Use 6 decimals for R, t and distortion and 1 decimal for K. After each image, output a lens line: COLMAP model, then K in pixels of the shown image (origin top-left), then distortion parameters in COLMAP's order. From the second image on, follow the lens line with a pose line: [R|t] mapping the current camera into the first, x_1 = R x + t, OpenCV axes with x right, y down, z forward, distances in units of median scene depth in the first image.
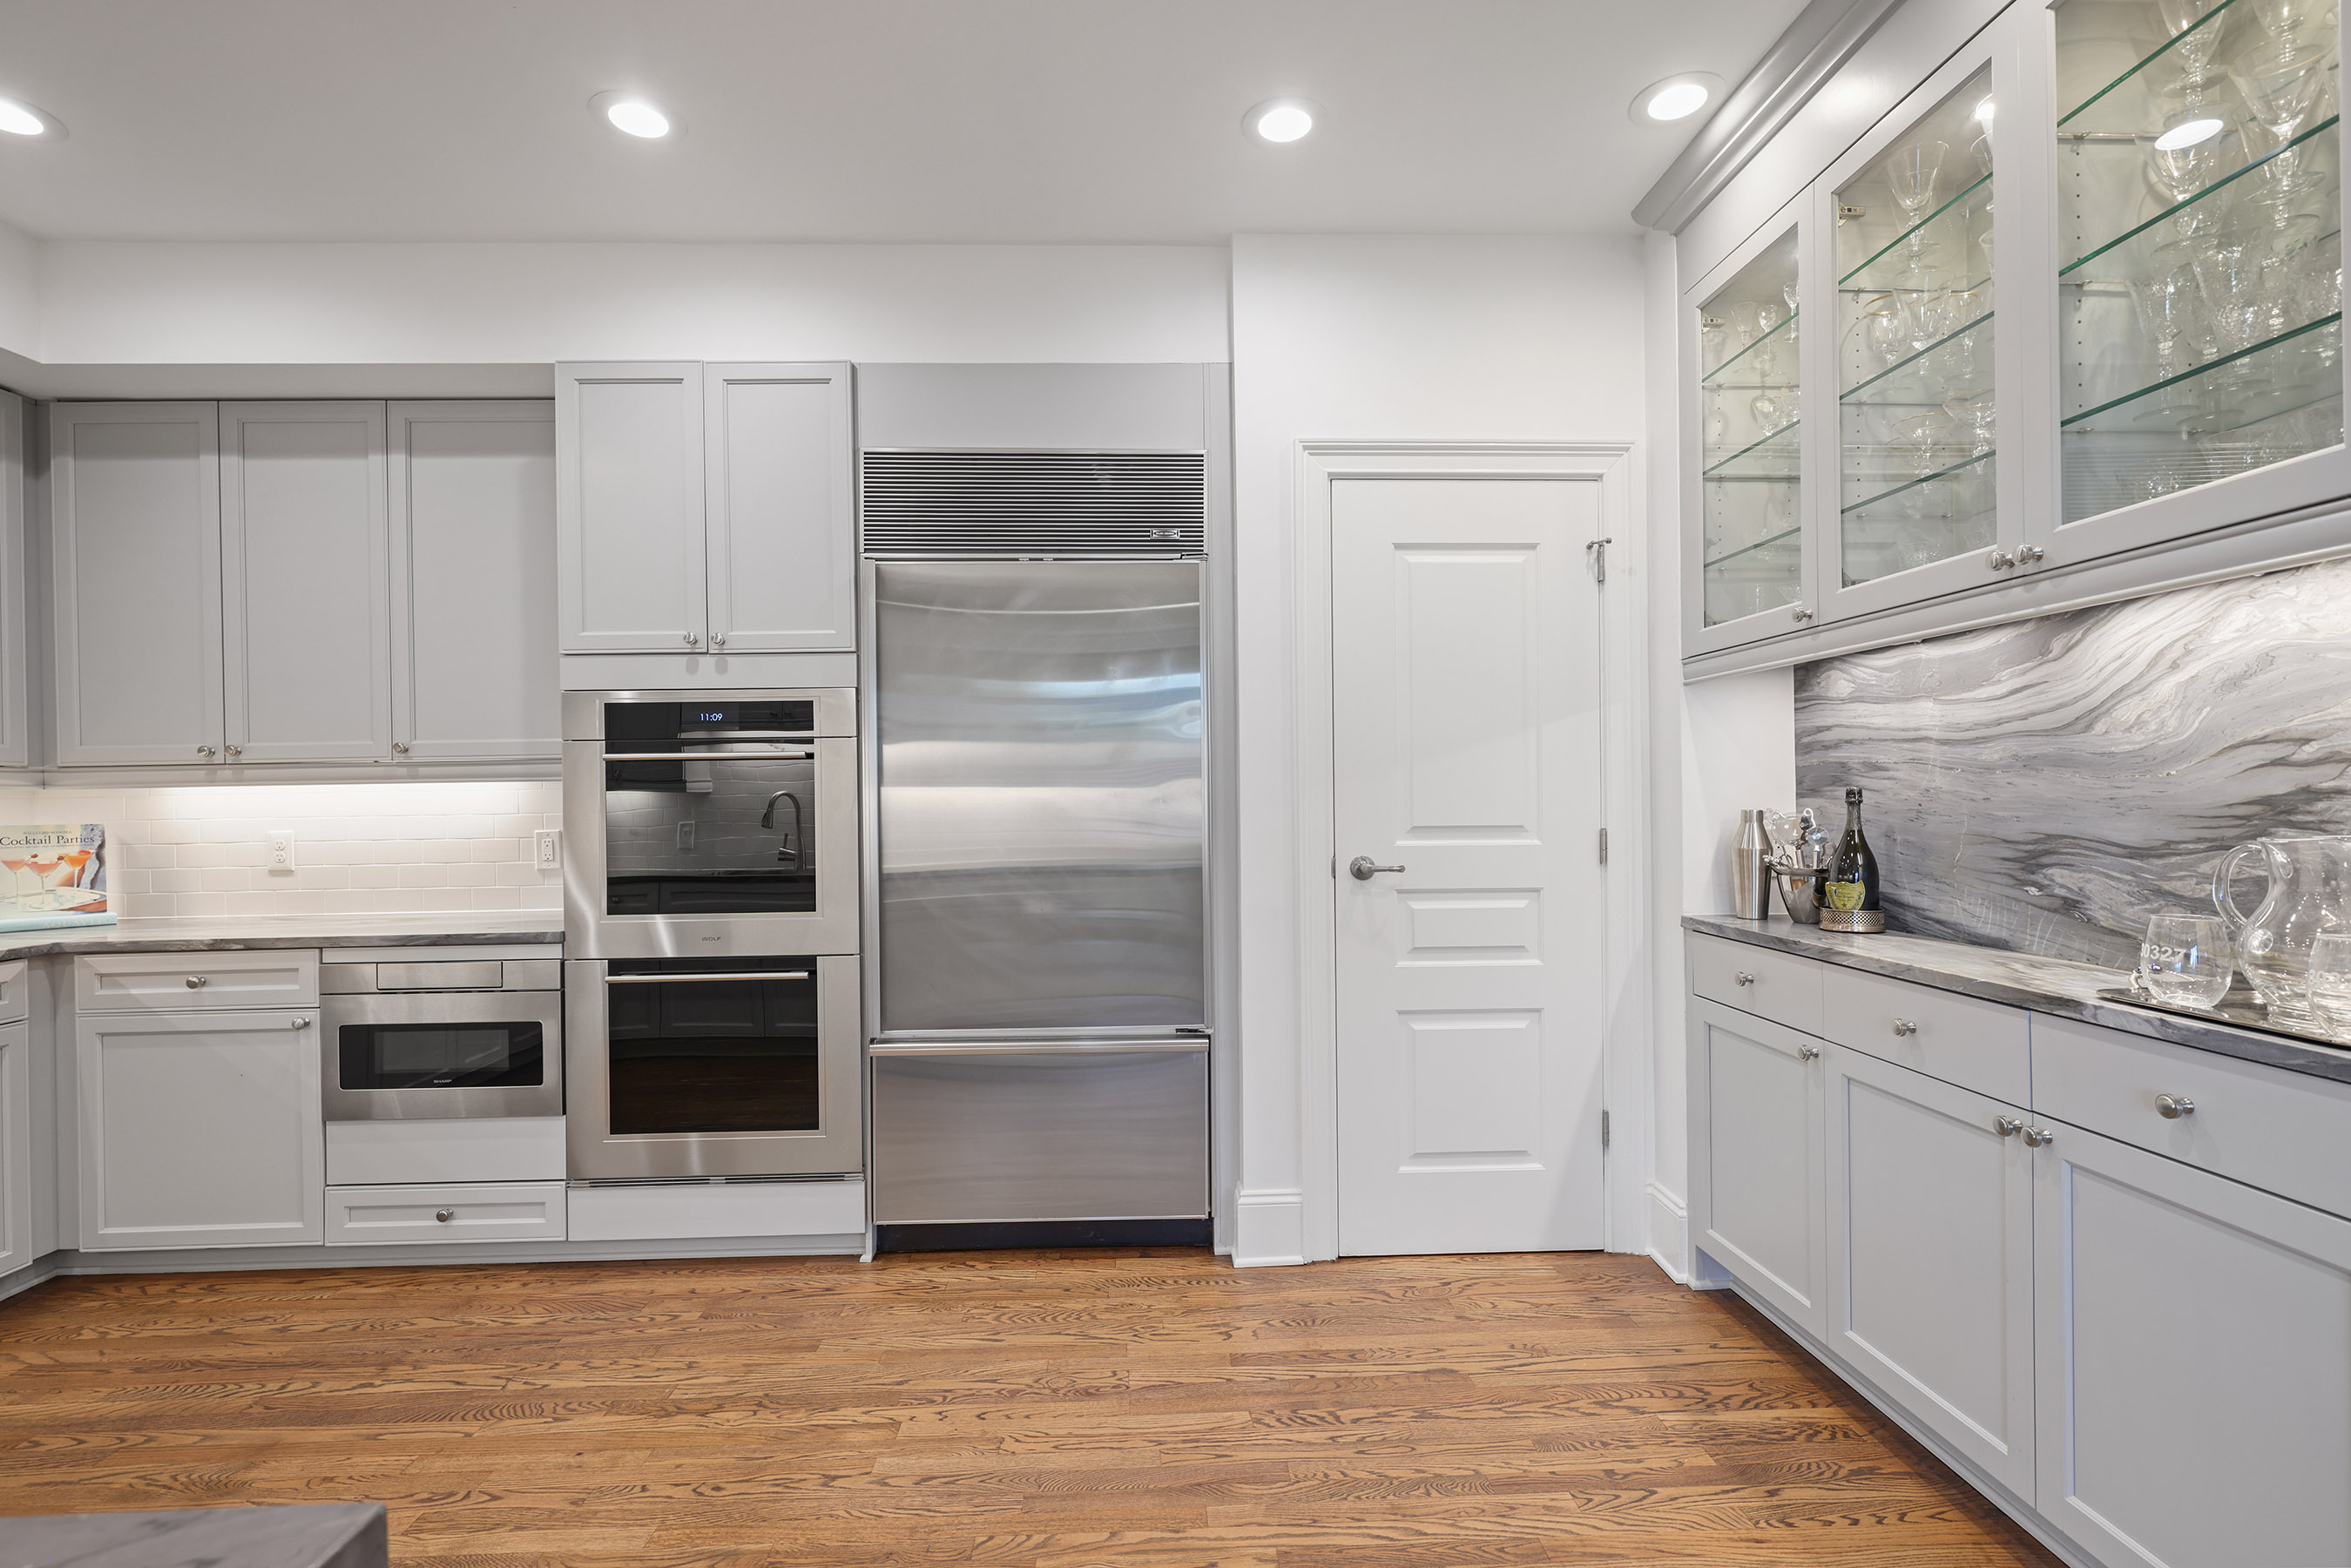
lens RADIAL K [[1102.9, 0, 1174.7], [0, 1102.9, 800.5], [0, 0, 1]] dist [0.003462, -0.001964]
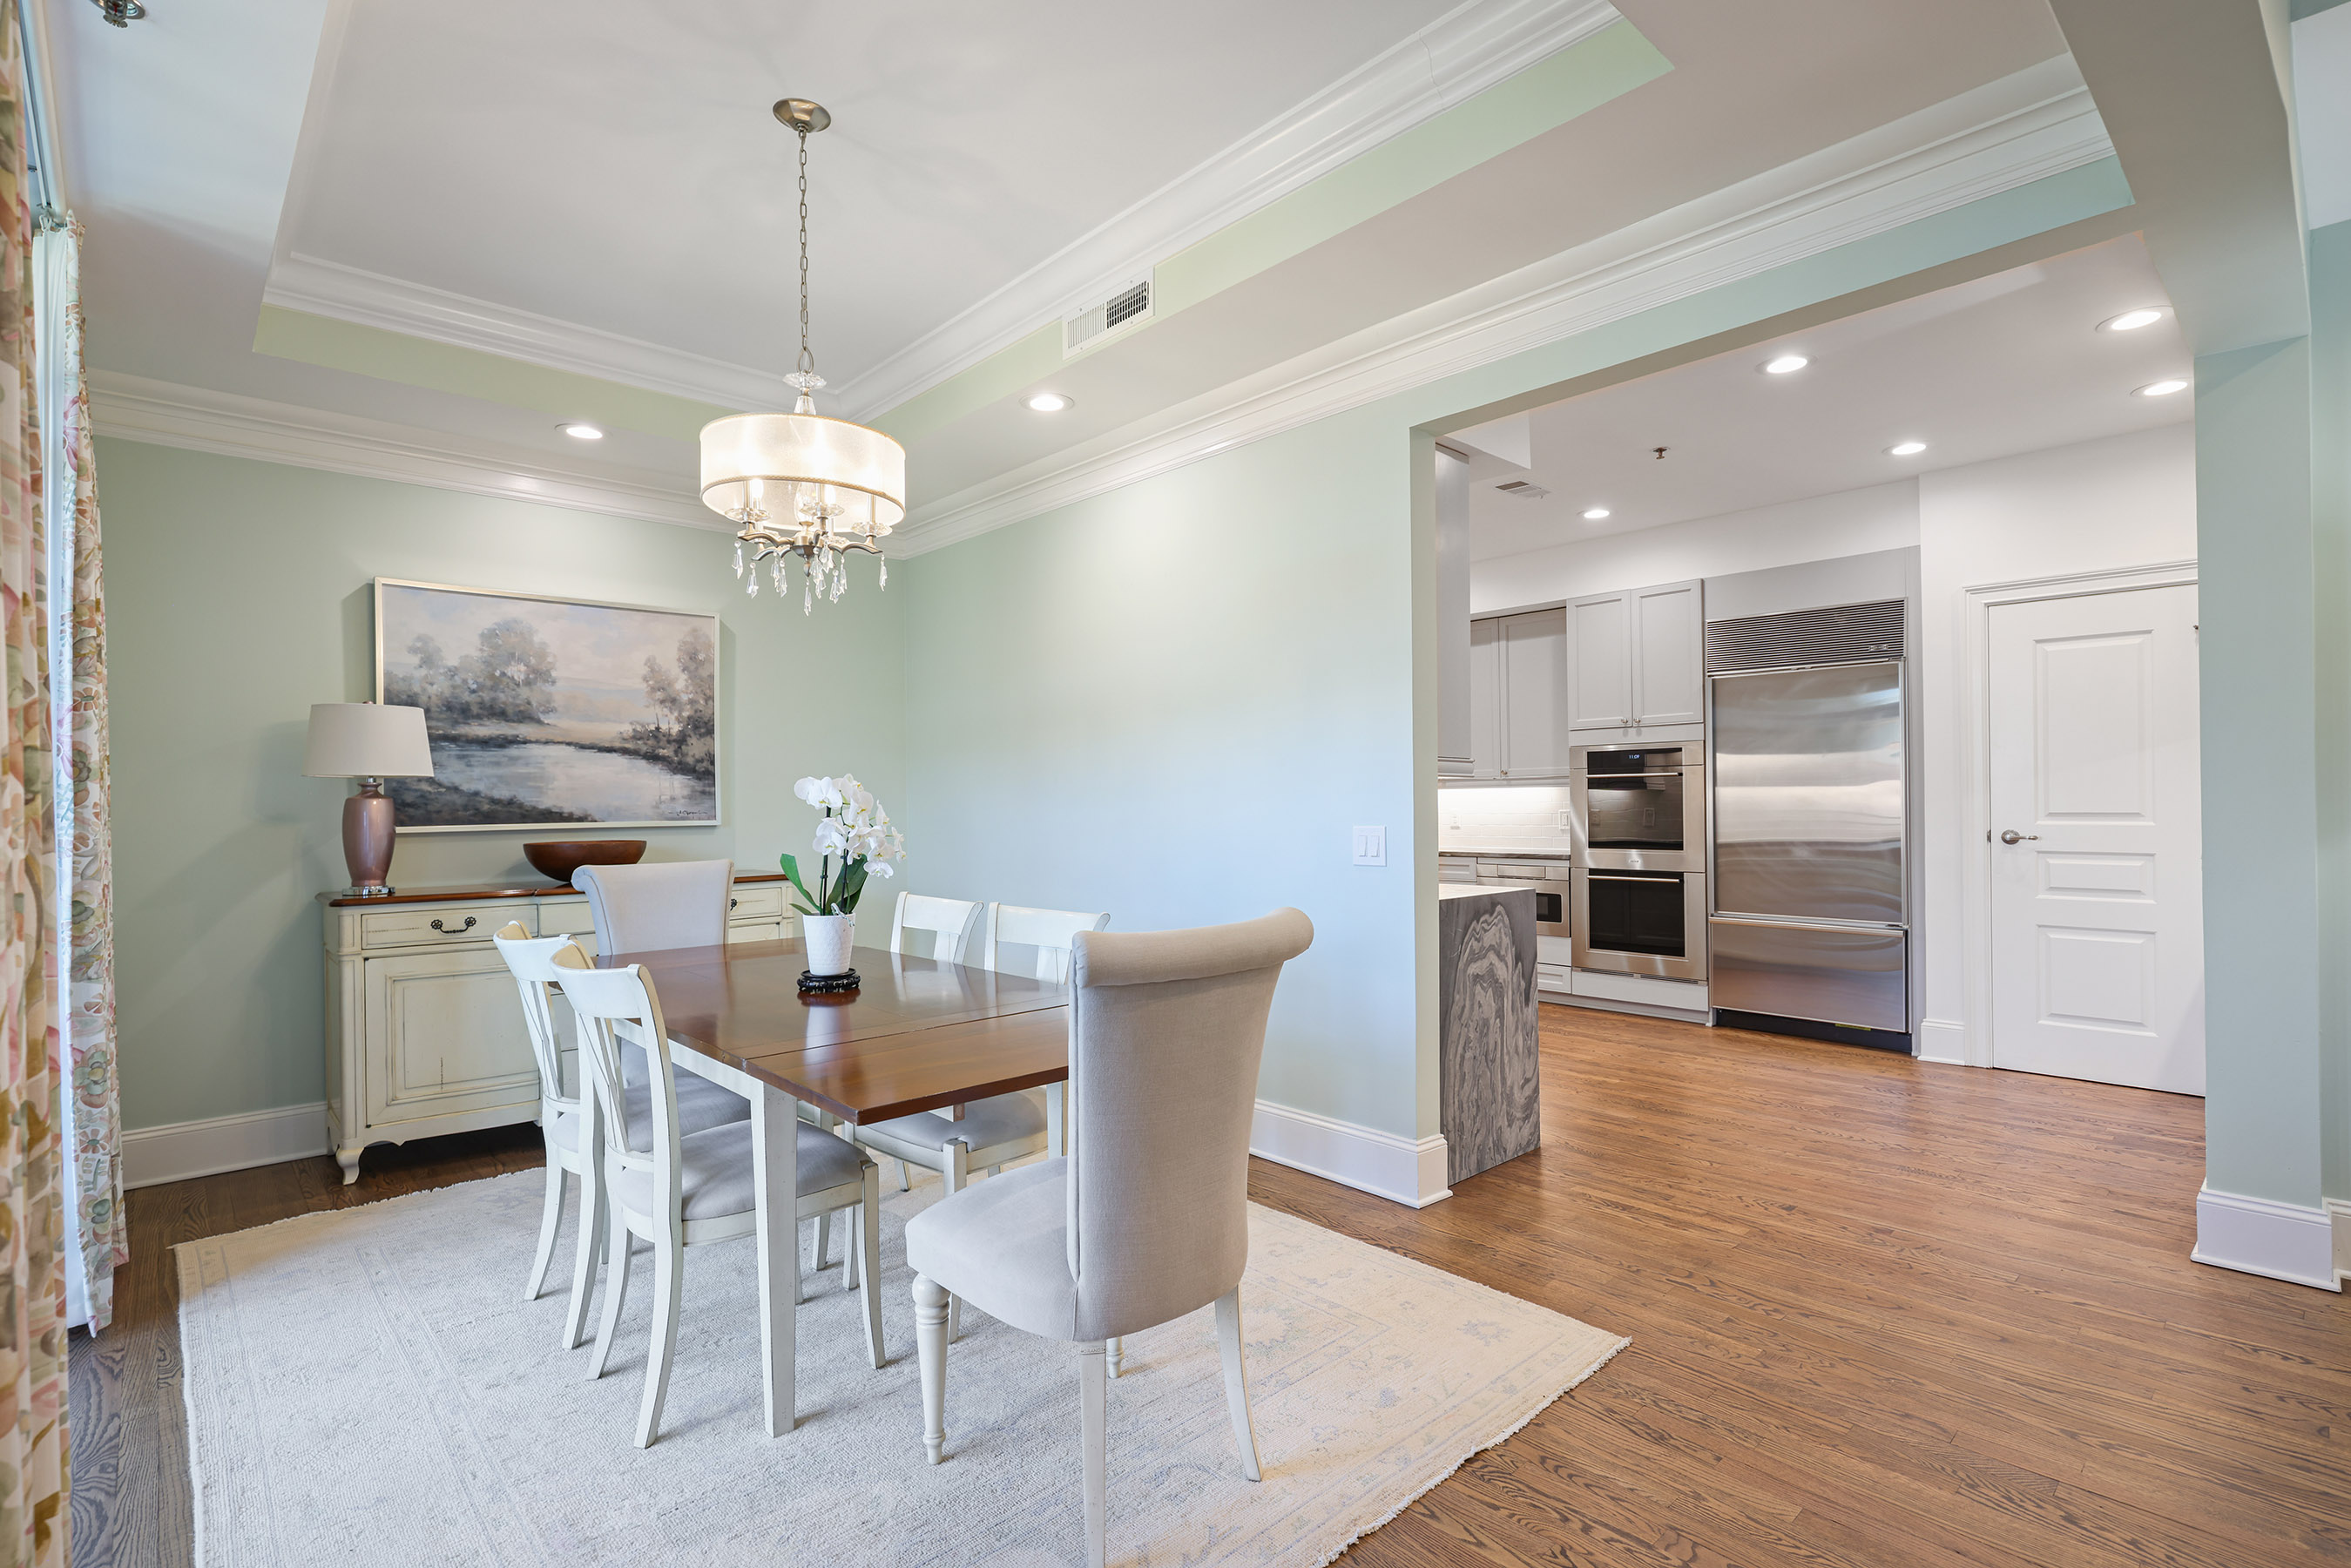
lens RADIAL K [[1102.9, 0, 1184.4], [0, 1102.9, 802.2], [0, 0, 1]] dist [0.003462, -0.001964]
pose [[0.652510, 0.003599, -0.757772, 0.640299], [0.000452, 0.999987, 0.005139, -0.000266], [0.757780, -0.003696, 0.652499, -1.065953]]
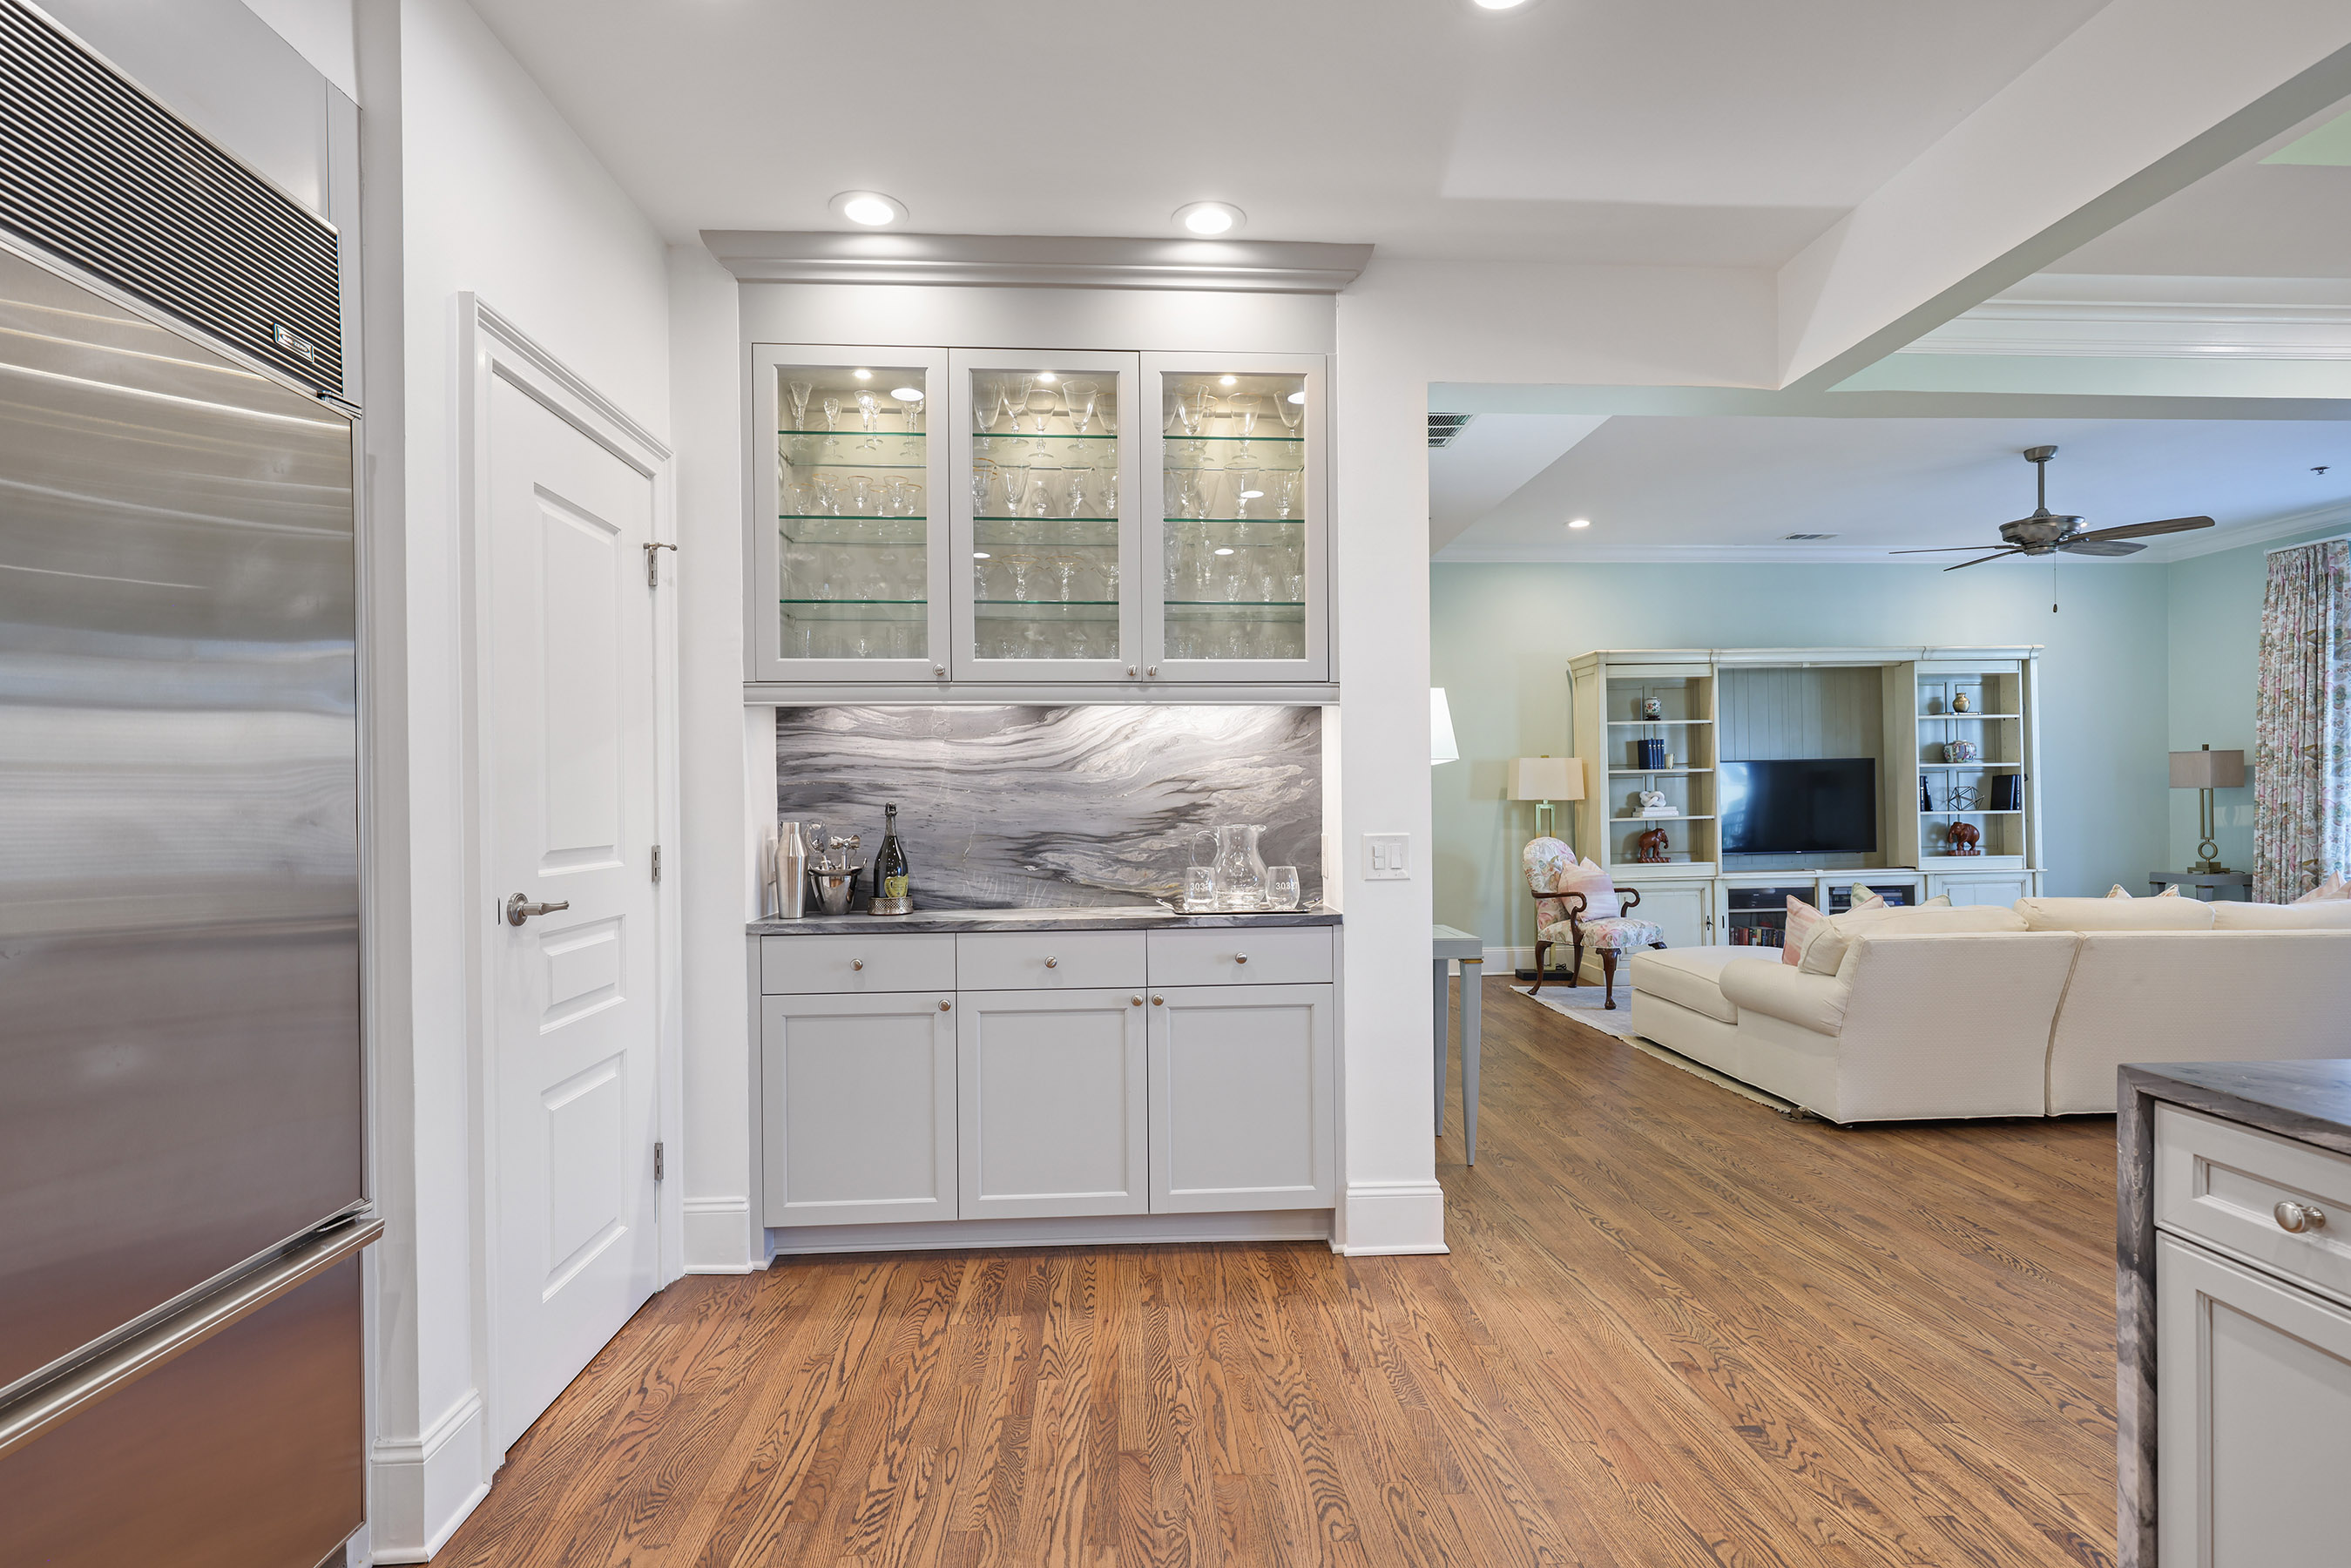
lens RADIAL K [[1102.9, 0, 1178.5], [0, 1102.9, 801.5], [0, 0, 1]] dist [0.003462, -0.001964]
pose [[-0.012960, 0.007500, 0.999888, -0.594191], [0.012821, 0.999891, -0.007333, 0.000056], [-0.999834, 0.012725, -0.013054, 0.586153]]
